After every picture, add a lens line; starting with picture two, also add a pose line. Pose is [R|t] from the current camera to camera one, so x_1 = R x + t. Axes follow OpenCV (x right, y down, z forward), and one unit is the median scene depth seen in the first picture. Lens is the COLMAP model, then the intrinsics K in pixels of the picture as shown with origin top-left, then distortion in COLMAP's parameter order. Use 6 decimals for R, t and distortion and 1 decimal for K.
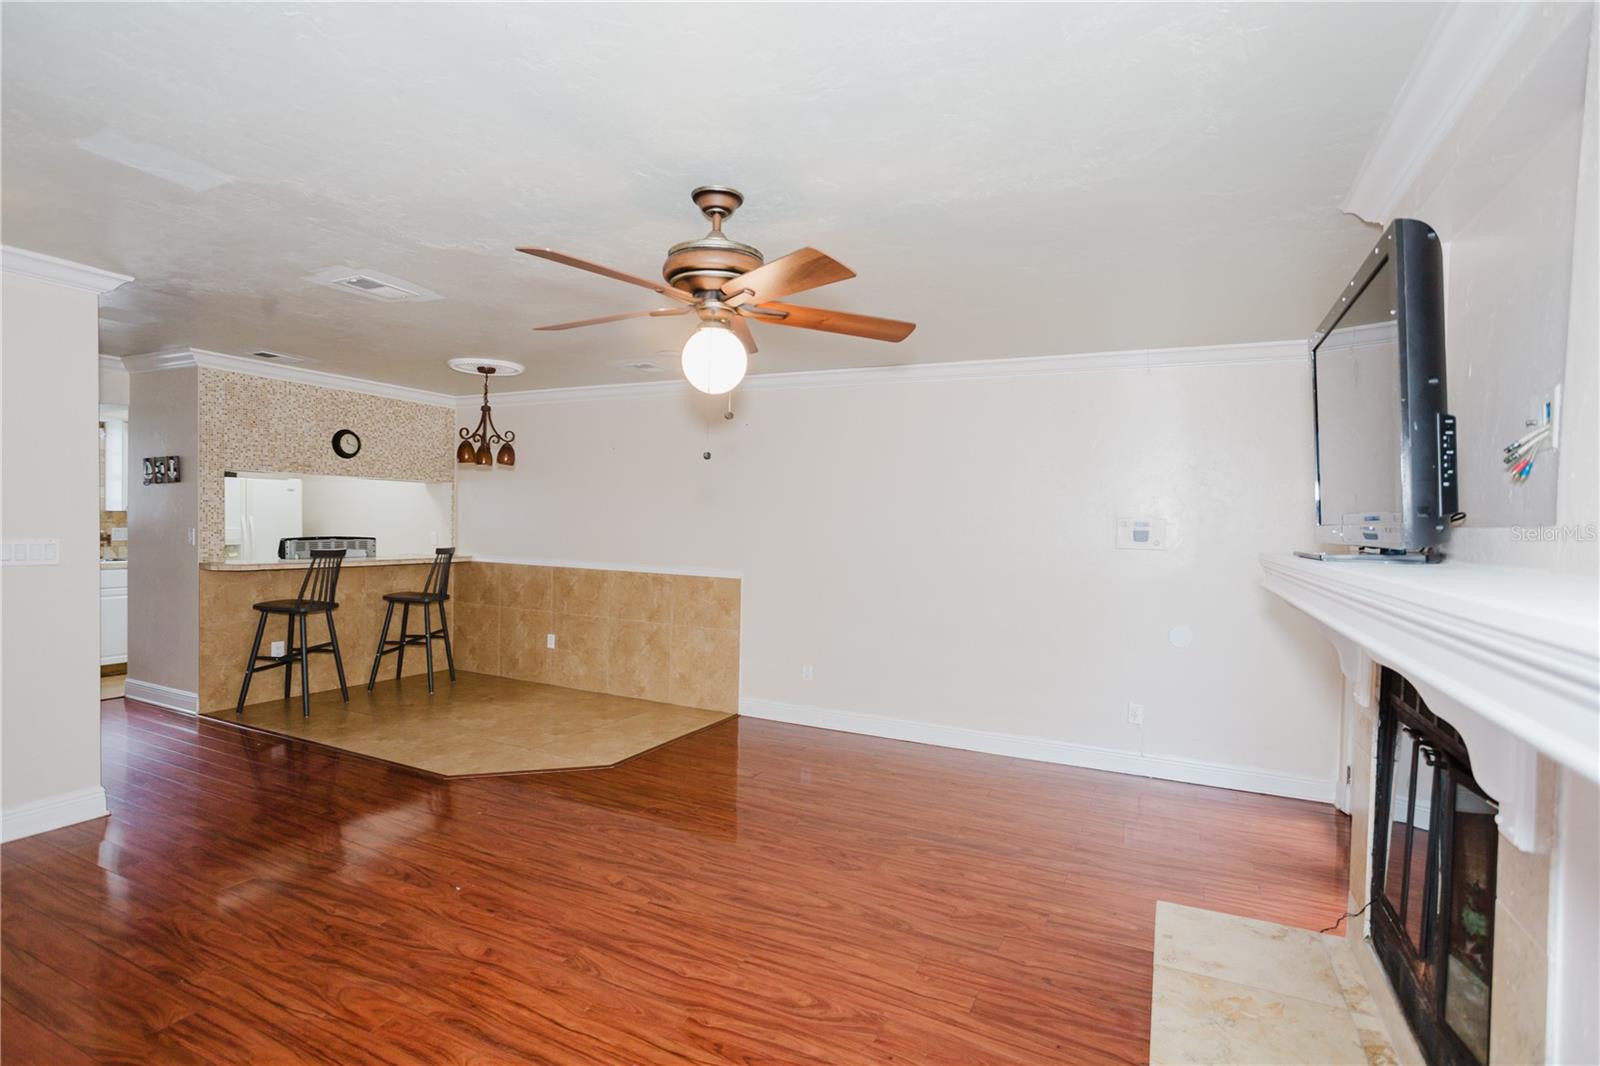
lens RADIAL K [[770.0, 0, 794.7], [0, 770.0, 526.6], [0, 0, 1]] dist [-0.011968, 0.000382]
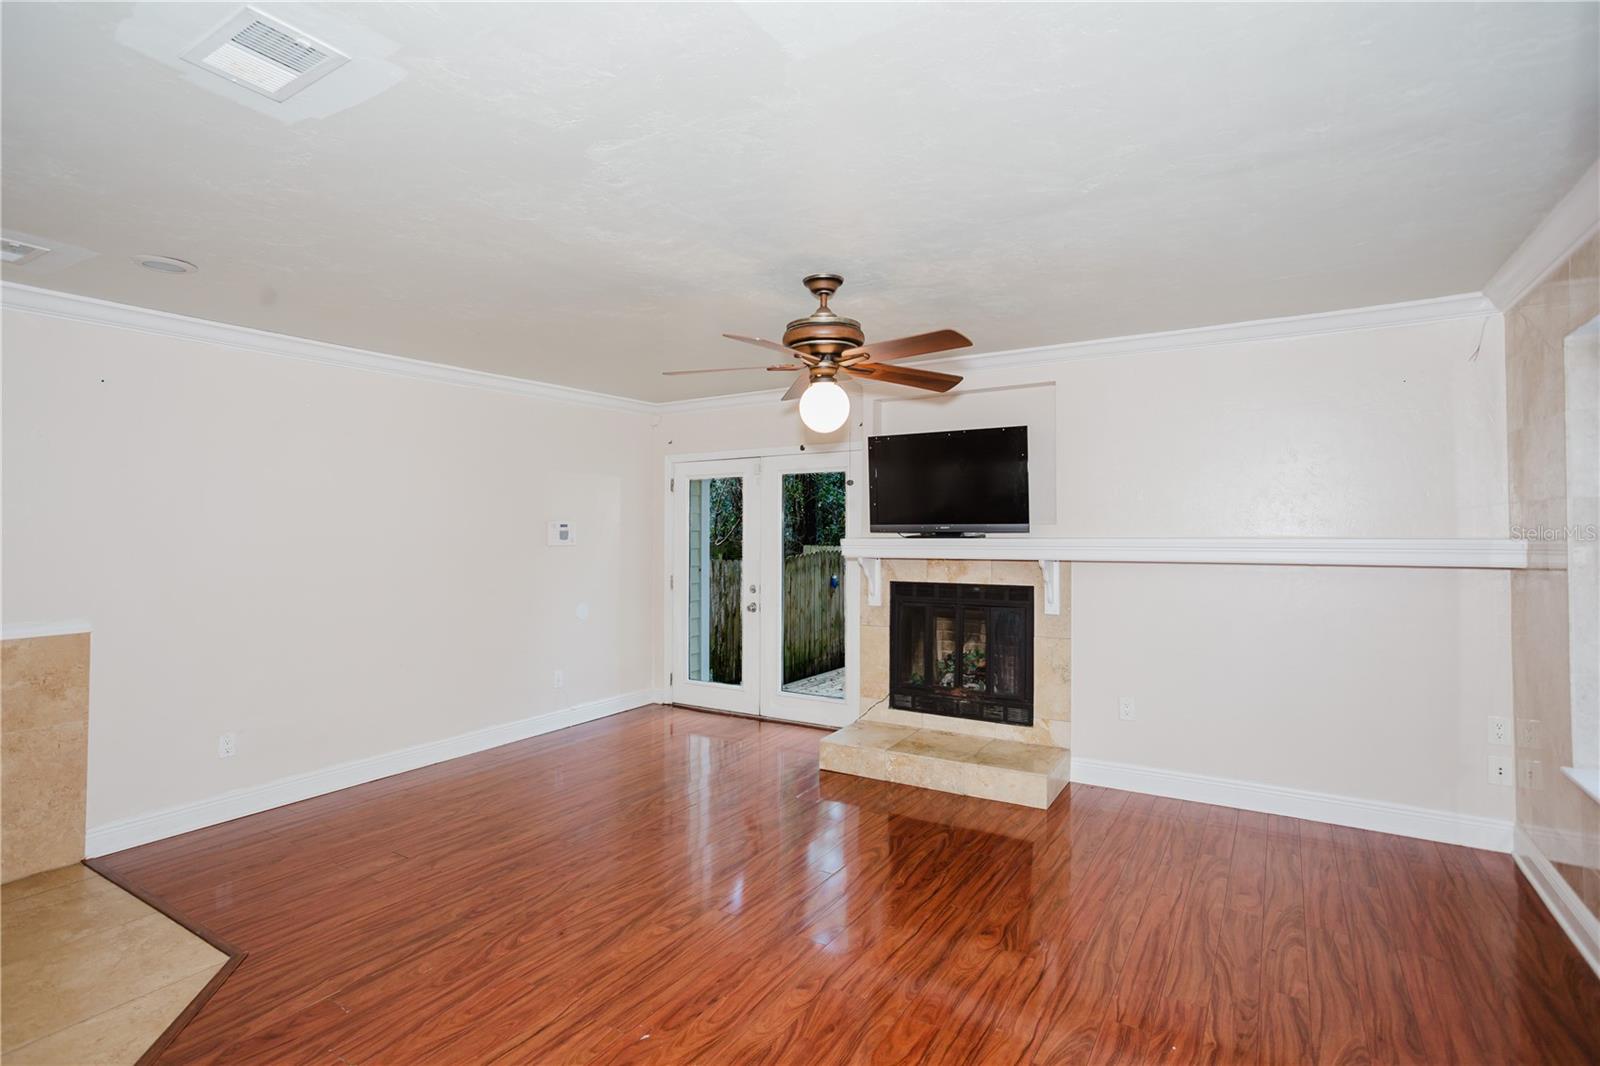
lens RADIAL K [[764.0, 0, 762.7], [0, 764.0, 531.6], [0, 0, 1]] dist [-0.002549, 0.000133]
pose [[0.139099, -0.029512, 0.989839, -0.735988], [0.009680, 0.999549, 0.028441, -0.029355], [-0.990231, 0.005626, 0.139322, 0.496006]]
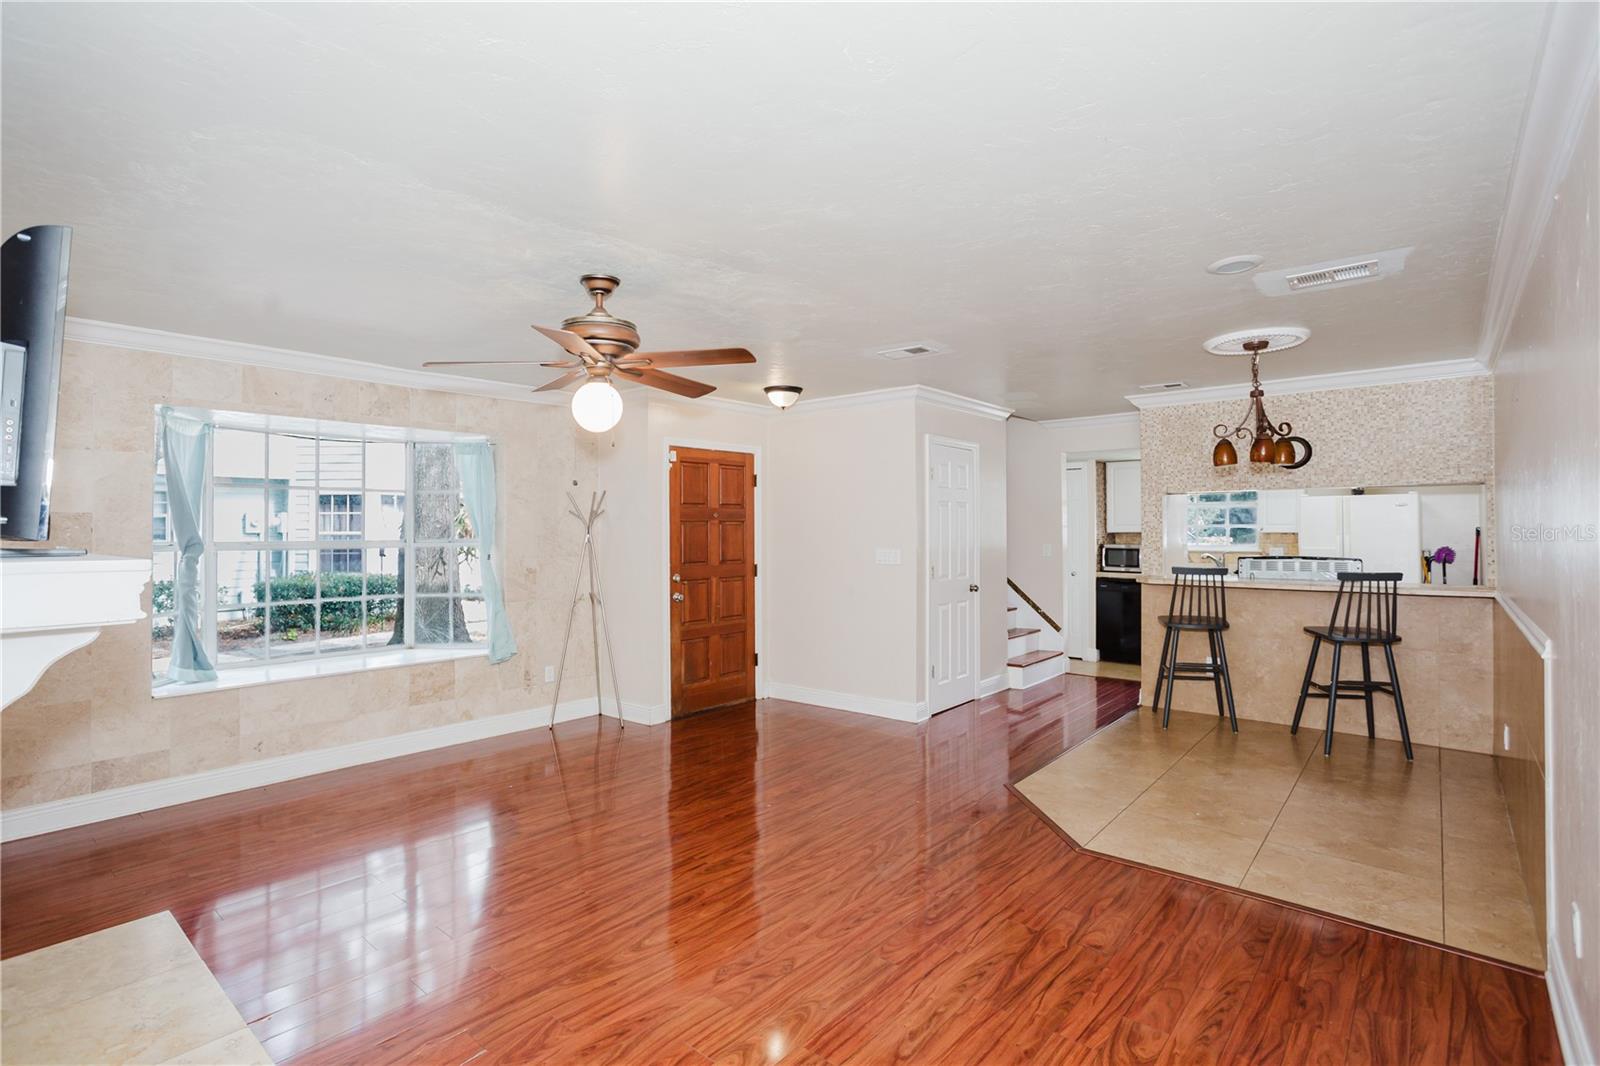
lens RADIAL K [[770.0, 0, 794.7], [0, 770.0, 526.6], [0, 0, 1]] dist [-0.011968, 0.000382]
pose [[-0.240613, -0.026133, -0.970269, 0.573706], [-0.003760, 0.999655, -0.025992, 0.006246], [0.970614, -0.002606, -0.240628, 0.878926]]
